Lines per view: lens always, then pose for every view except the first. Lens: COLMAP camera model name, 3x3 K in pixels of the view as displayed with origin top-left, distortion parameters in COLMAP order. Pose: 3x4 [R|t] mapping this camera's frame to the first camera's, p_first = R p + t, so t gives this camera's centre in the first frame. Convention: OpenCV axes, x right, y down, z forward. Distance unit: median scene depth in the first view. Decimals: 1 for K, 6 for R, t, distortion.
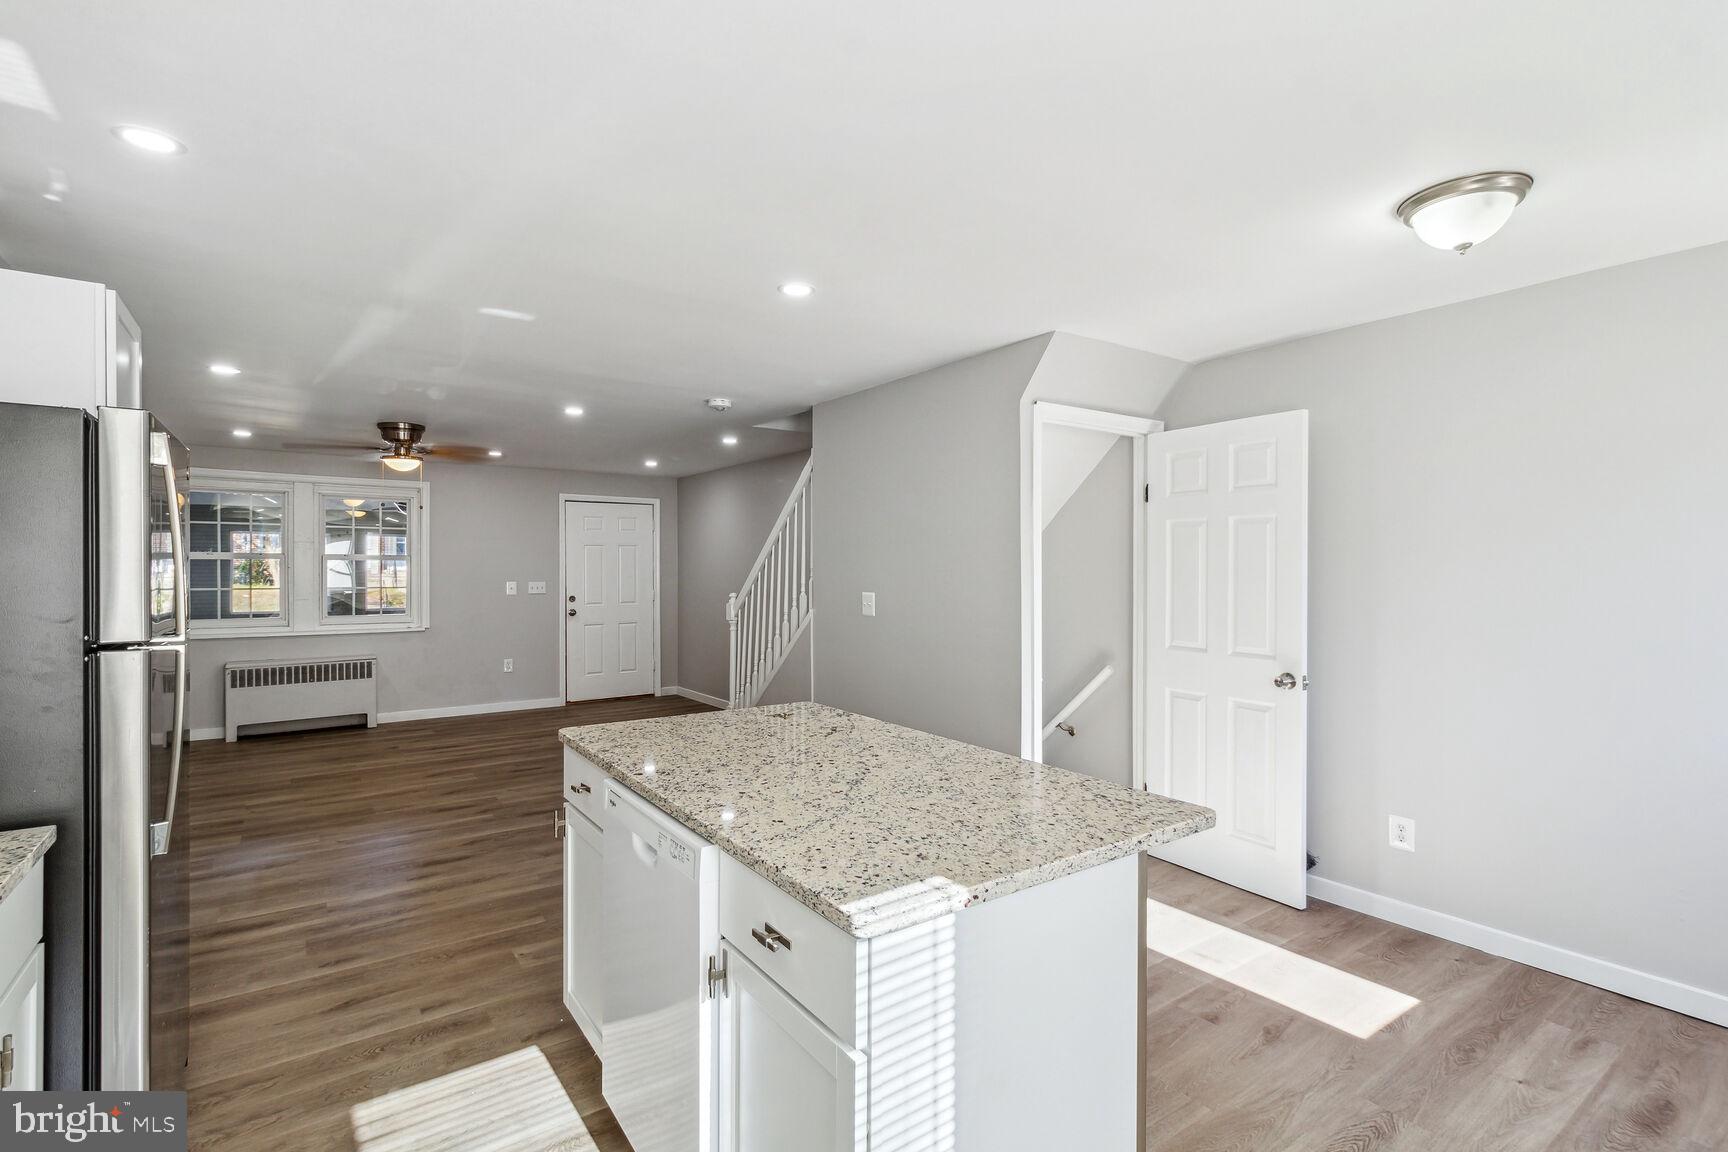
lens RADIAL K [[823.5, 0, 868.1], [0, 823.5, 574.1], [0, 0, 1]] dist [0.001057, 0.000524]
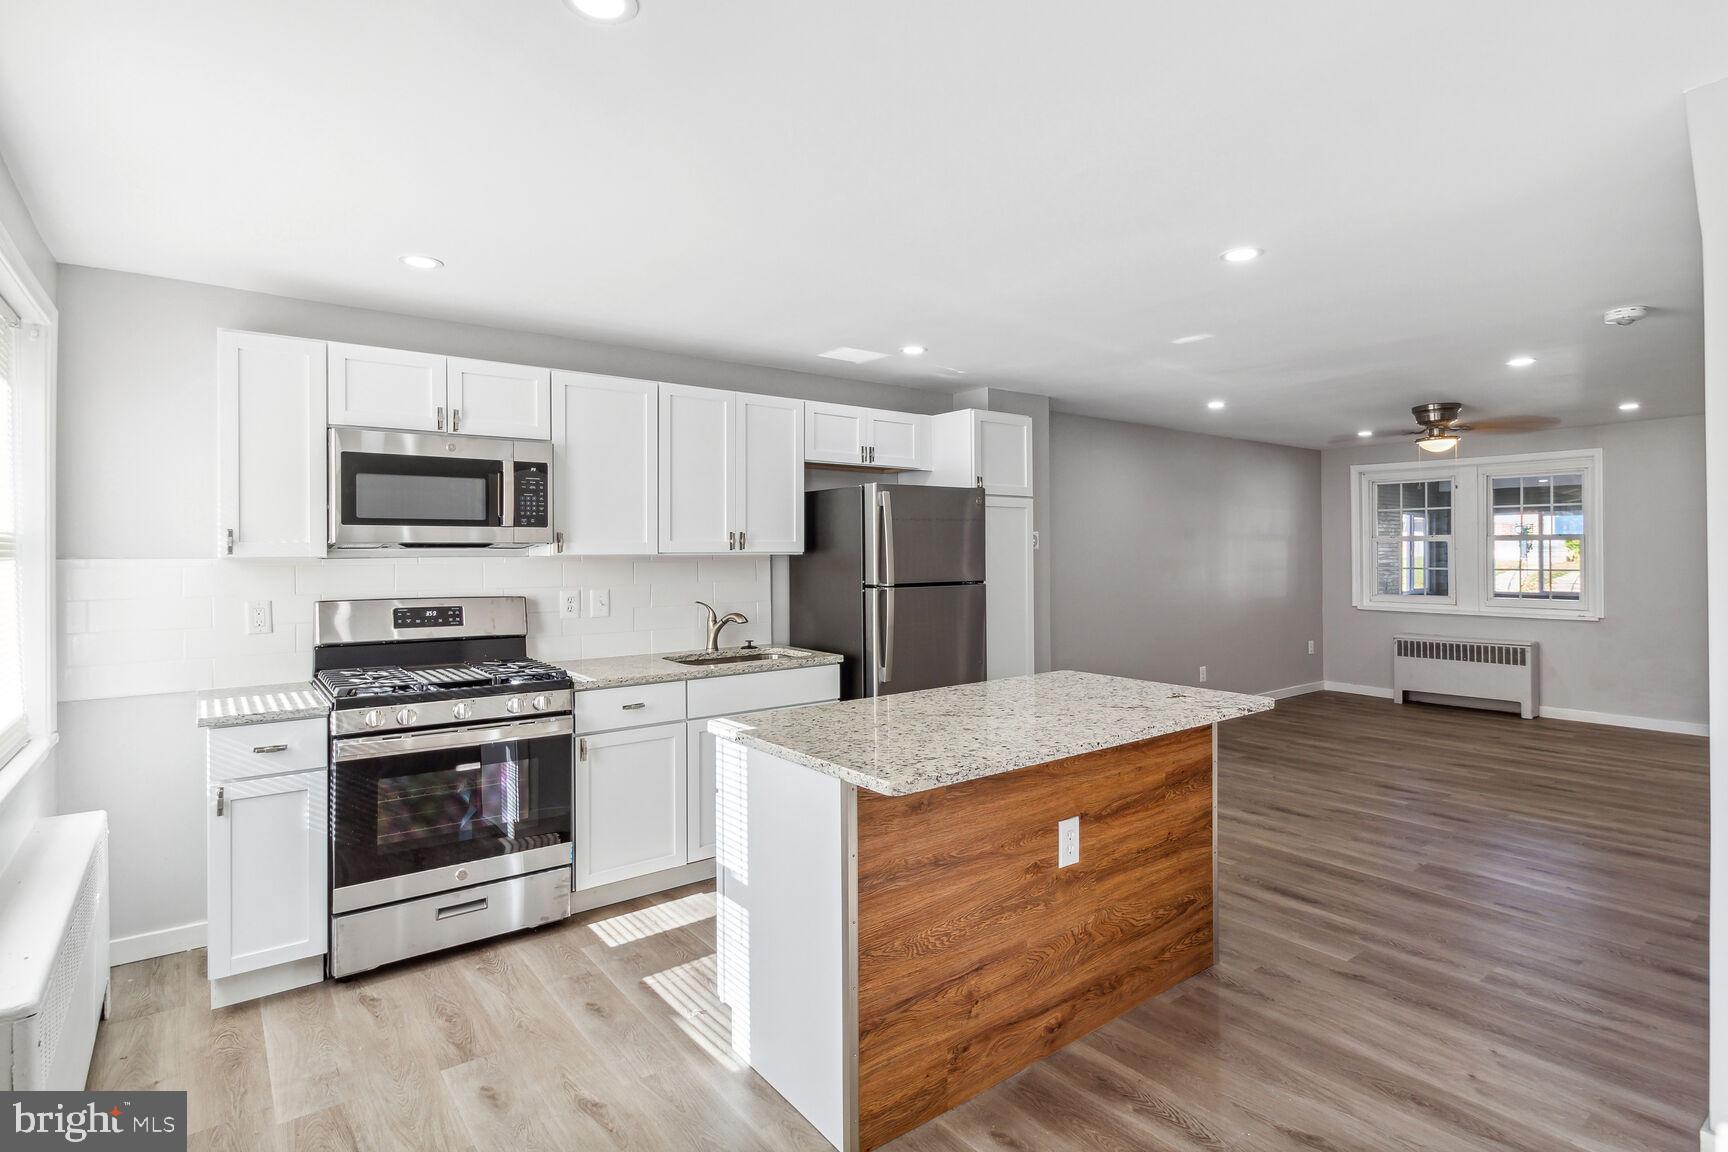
lens RADIAL K [[857.7, 0, 877.0], [0, 857.7, 560.9], [0, 0, 1]] dist [0.017479, 0.000040]
pose [[0.025076, 0.008114, -0.999653, 0.455737], [-0.001582, 0.999966, 0.008077, -0.000612], [0.999684, 0.001379, 0.025088, 0.290999]]
